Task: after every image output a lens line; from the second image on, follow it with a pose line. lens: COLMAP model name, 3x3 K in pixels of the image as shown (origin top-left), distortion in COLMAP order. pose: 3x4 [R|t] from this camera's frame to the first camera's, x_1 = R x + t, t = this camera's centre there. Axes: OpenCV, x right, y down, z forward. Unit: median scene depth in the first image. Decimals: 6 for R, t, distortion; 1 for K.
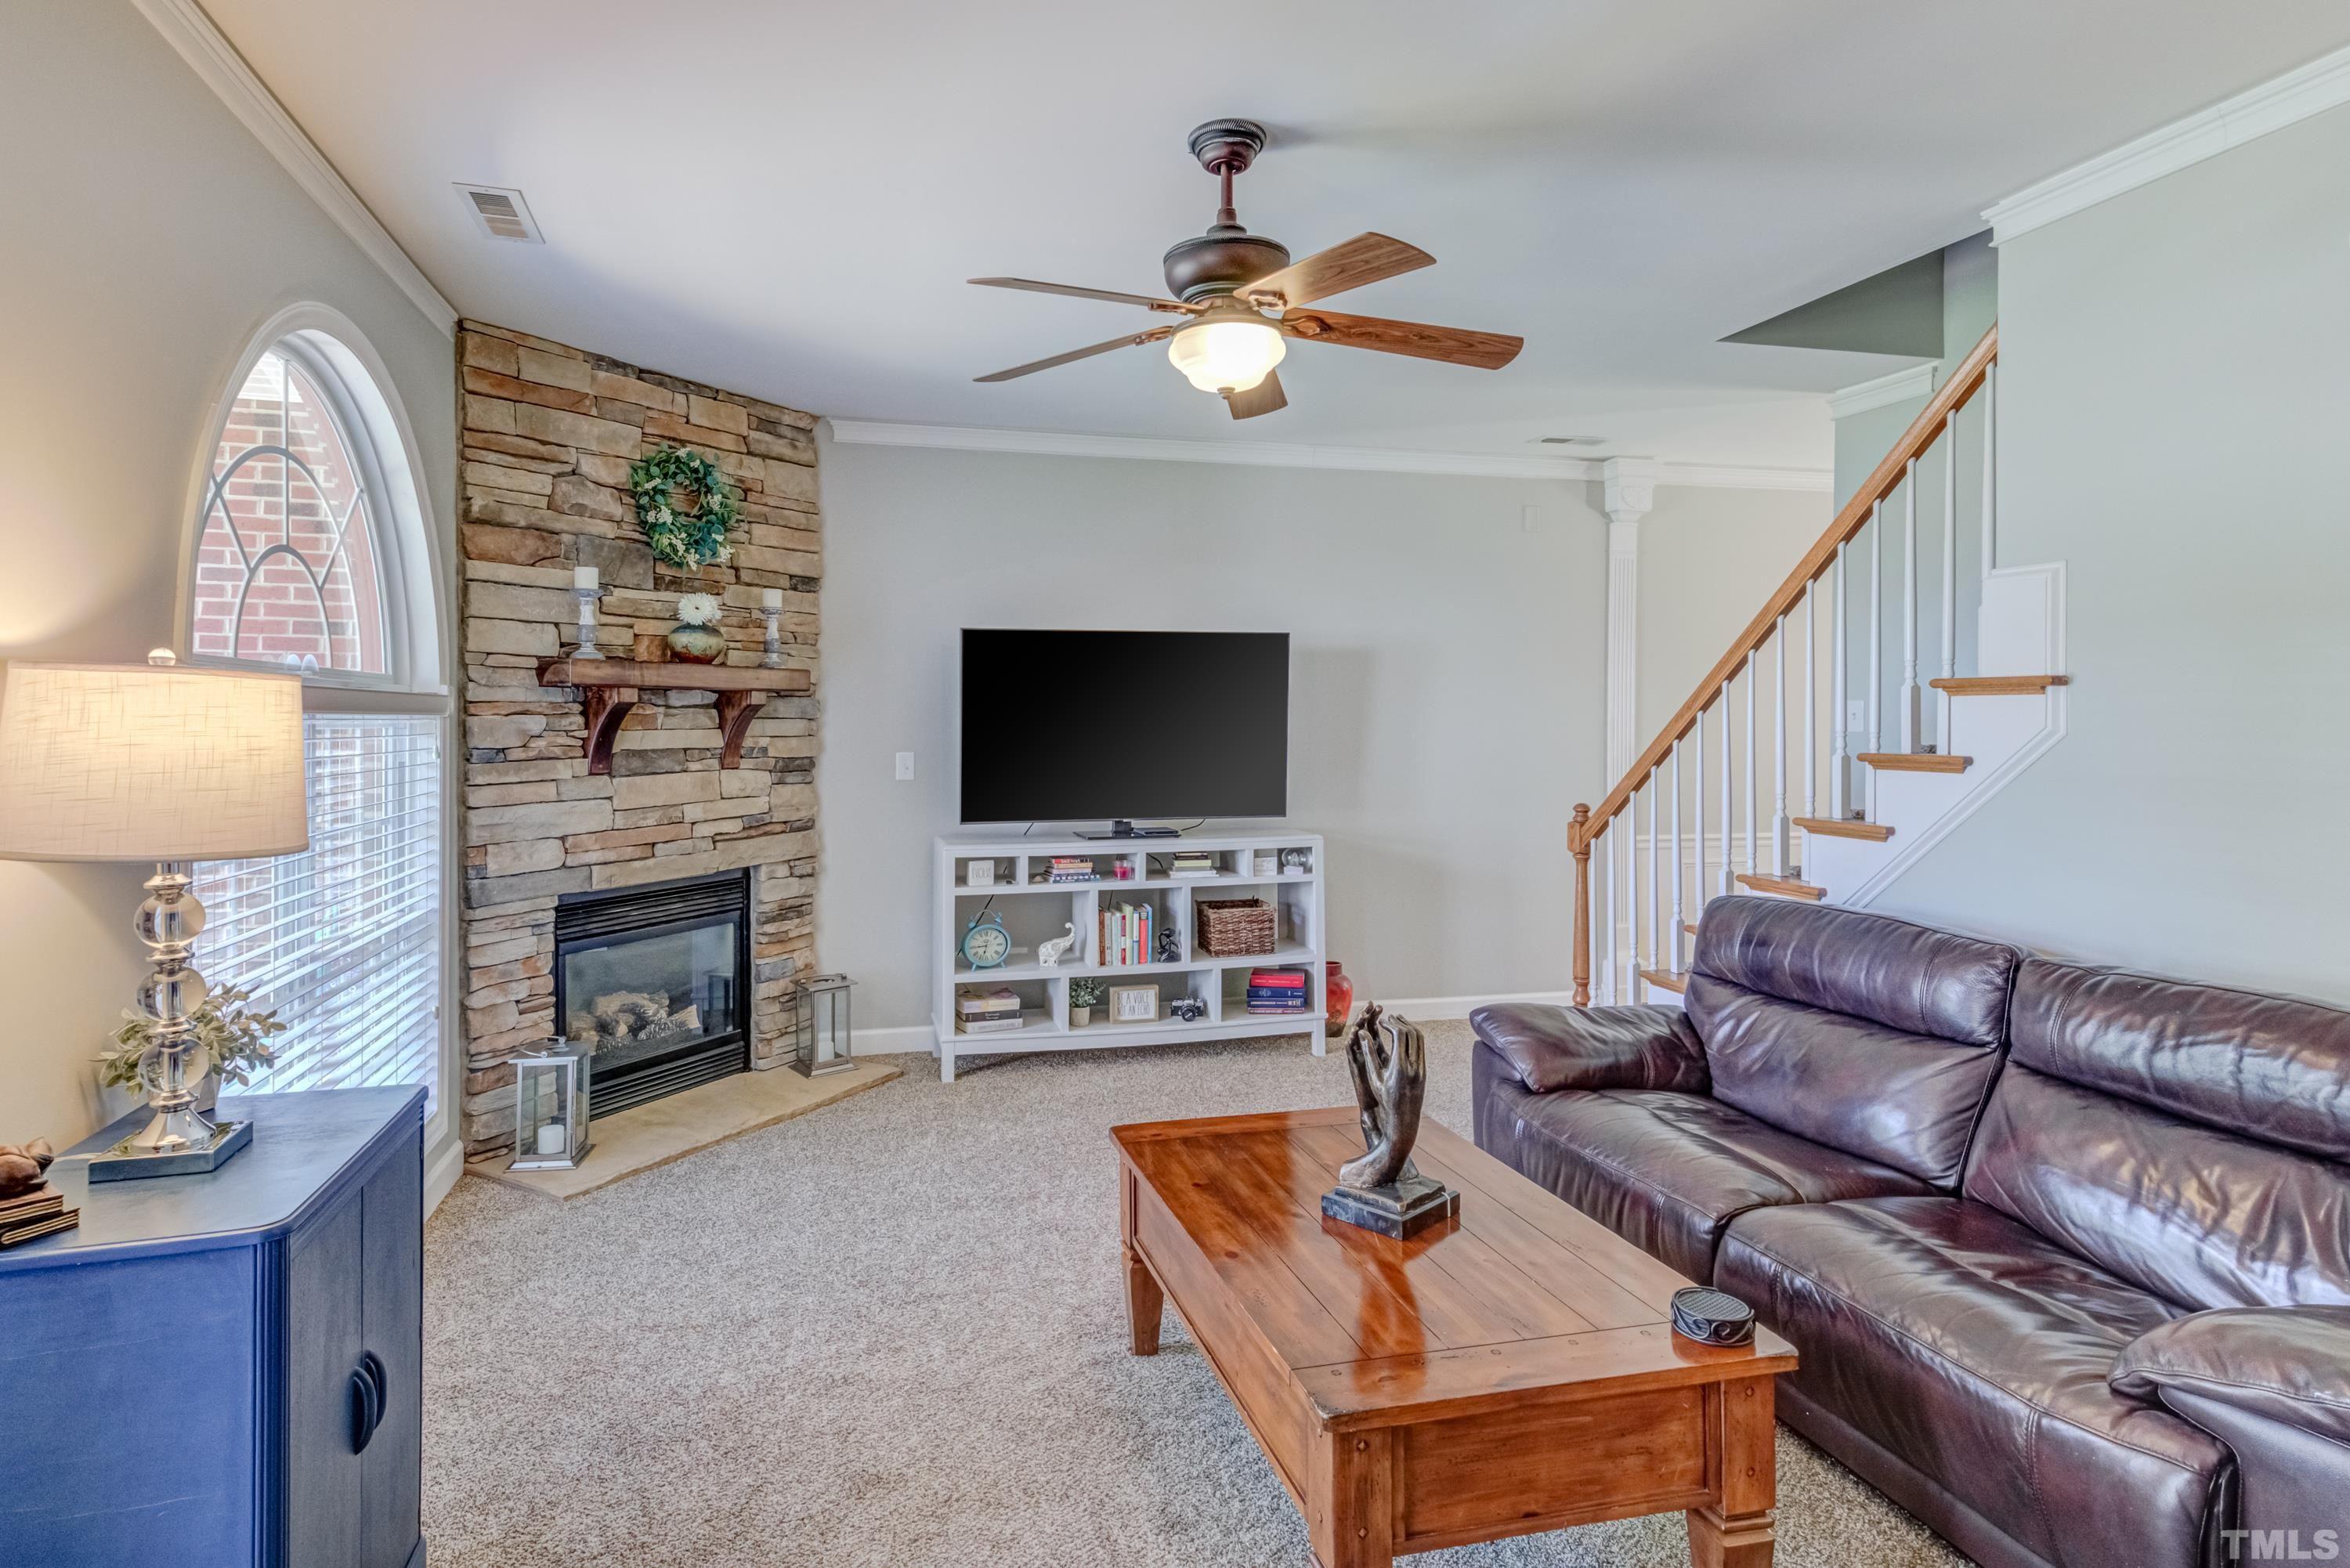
lens RADIAL K [[1302.6, 0, 1168.3], [0, 1302.6, 716.0], [0, 0, 1]] dist [0.024586, -0.000928]
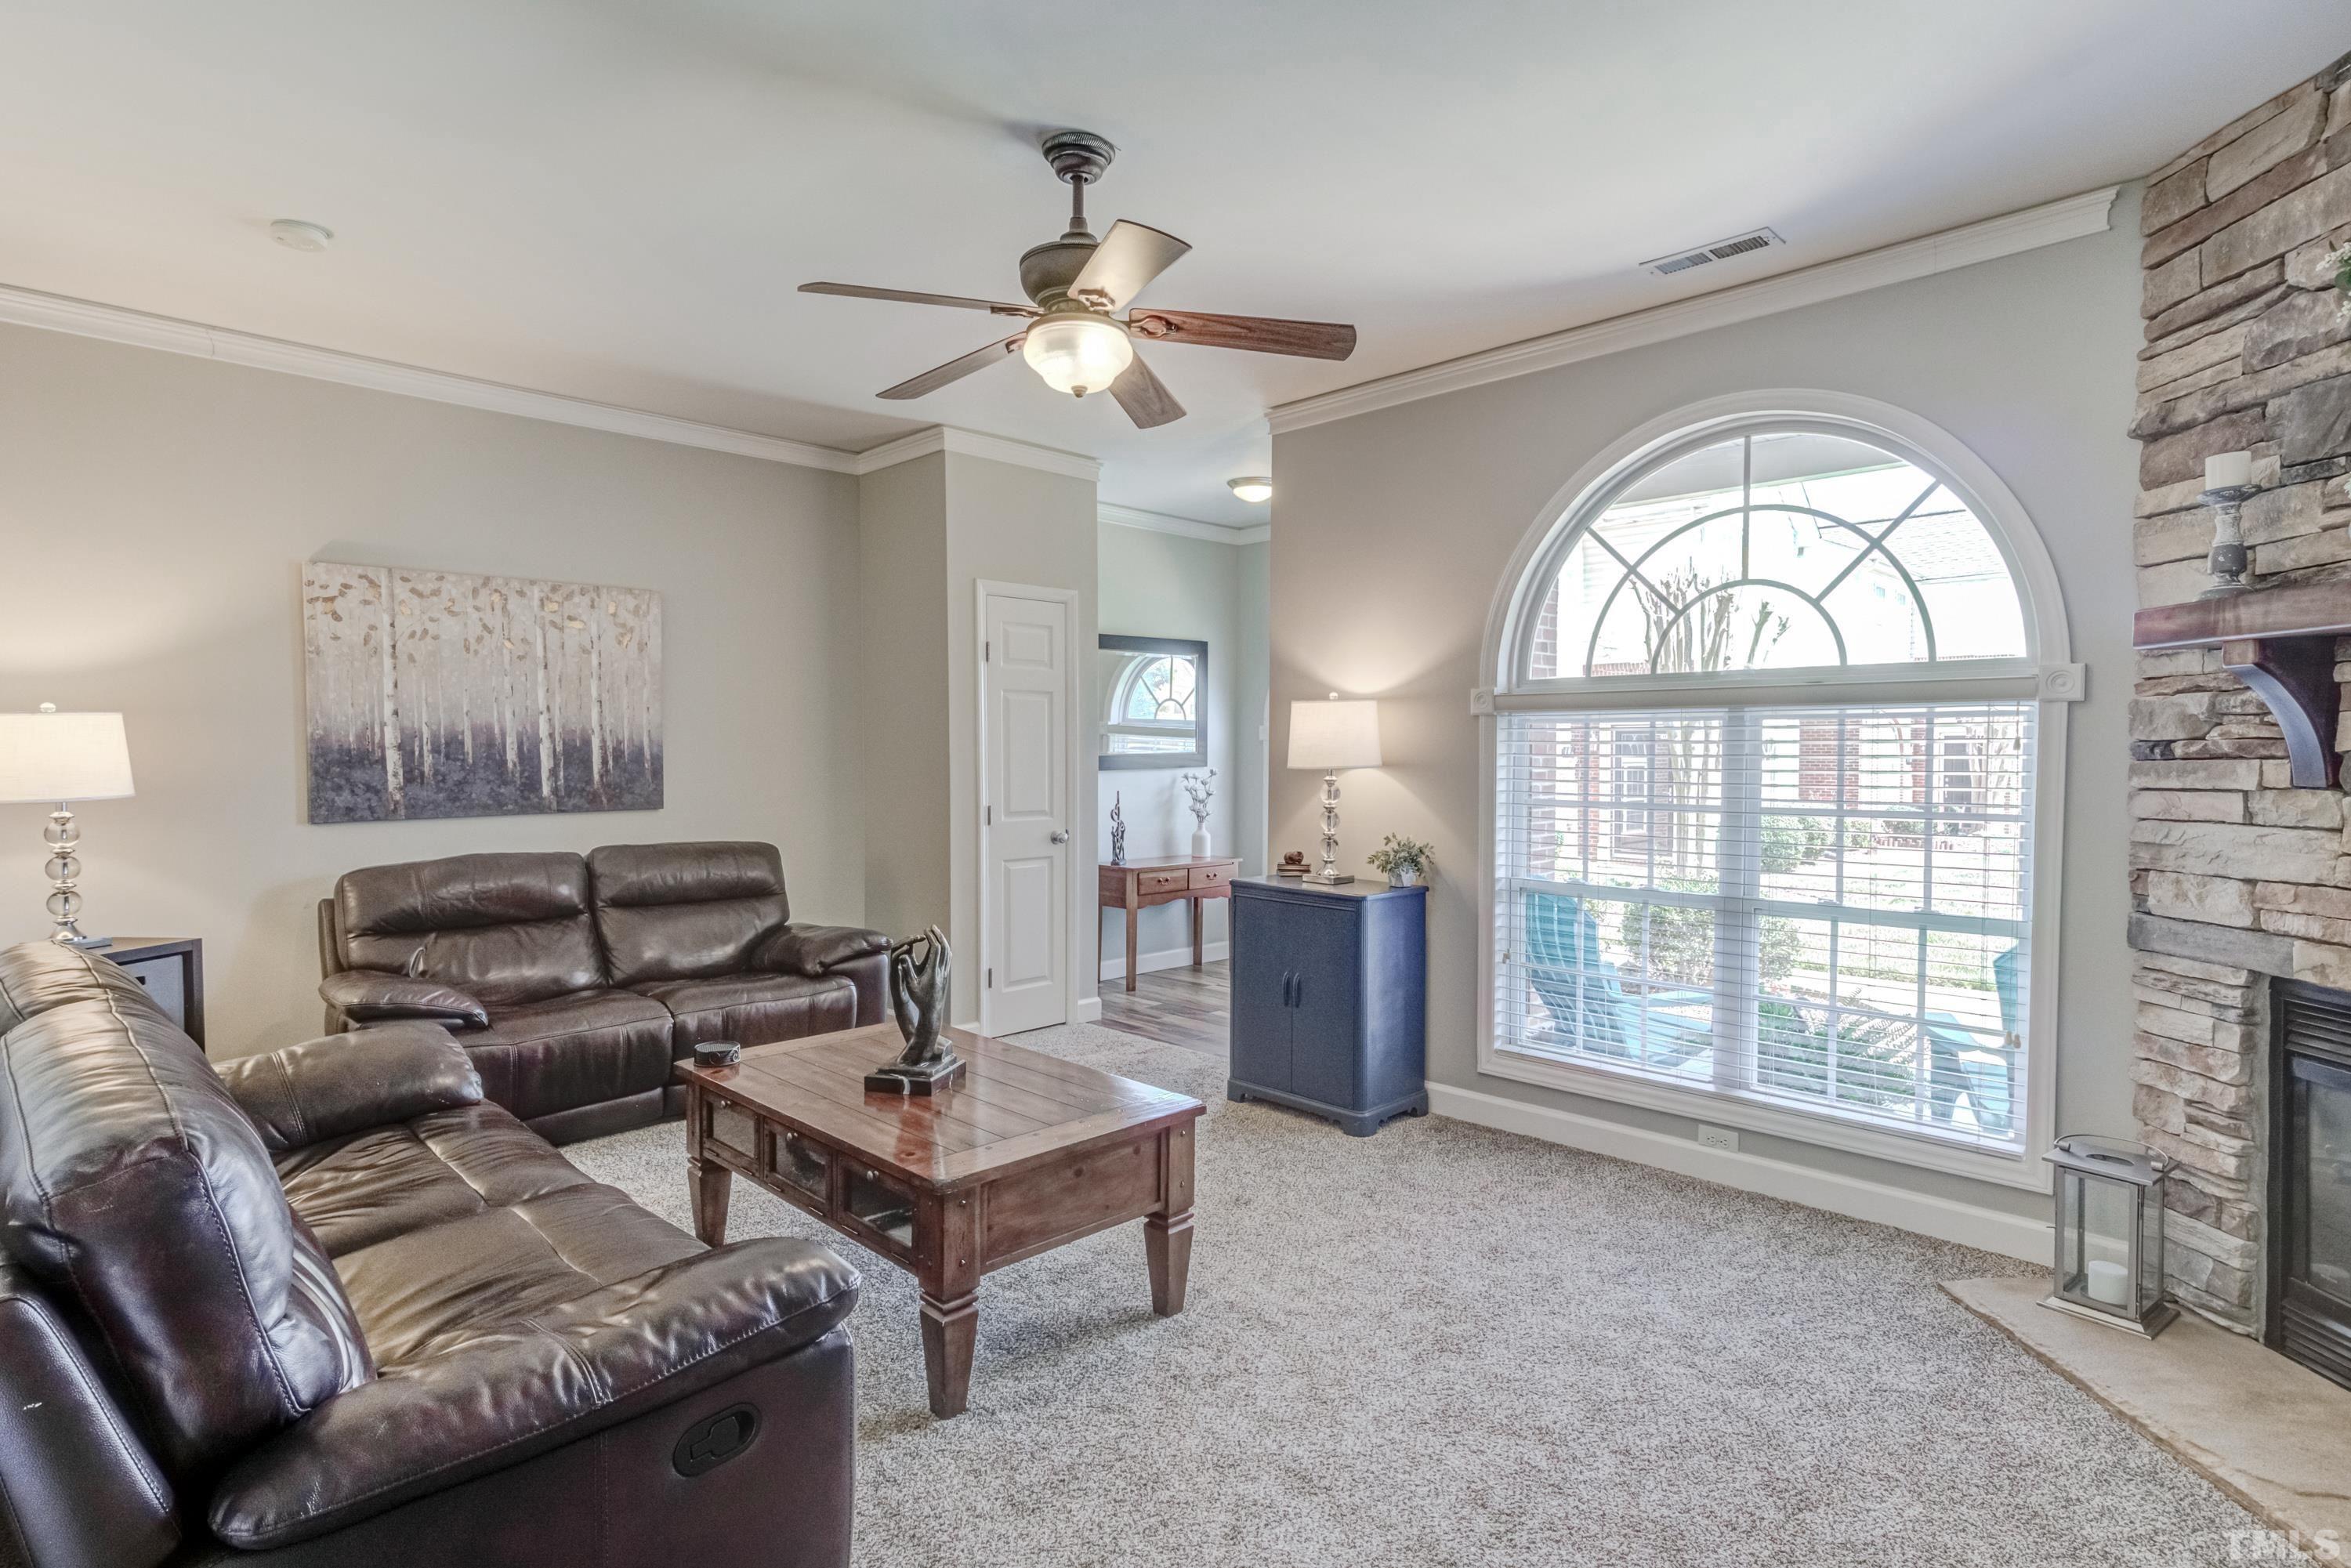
lens RADIAL K [[1213.8, 0, 1172.4], [0, 1213.8, 783.1], [0, 0, 1]] dist [0.017599, -0.001033]
pose [[-0.875867, 0.014379, -0.482338, 0.293478], [0.001501, 0.999632, 0.027075, 0.028013], [0.482550, 0.022990, -0.875567, 1.293643]]
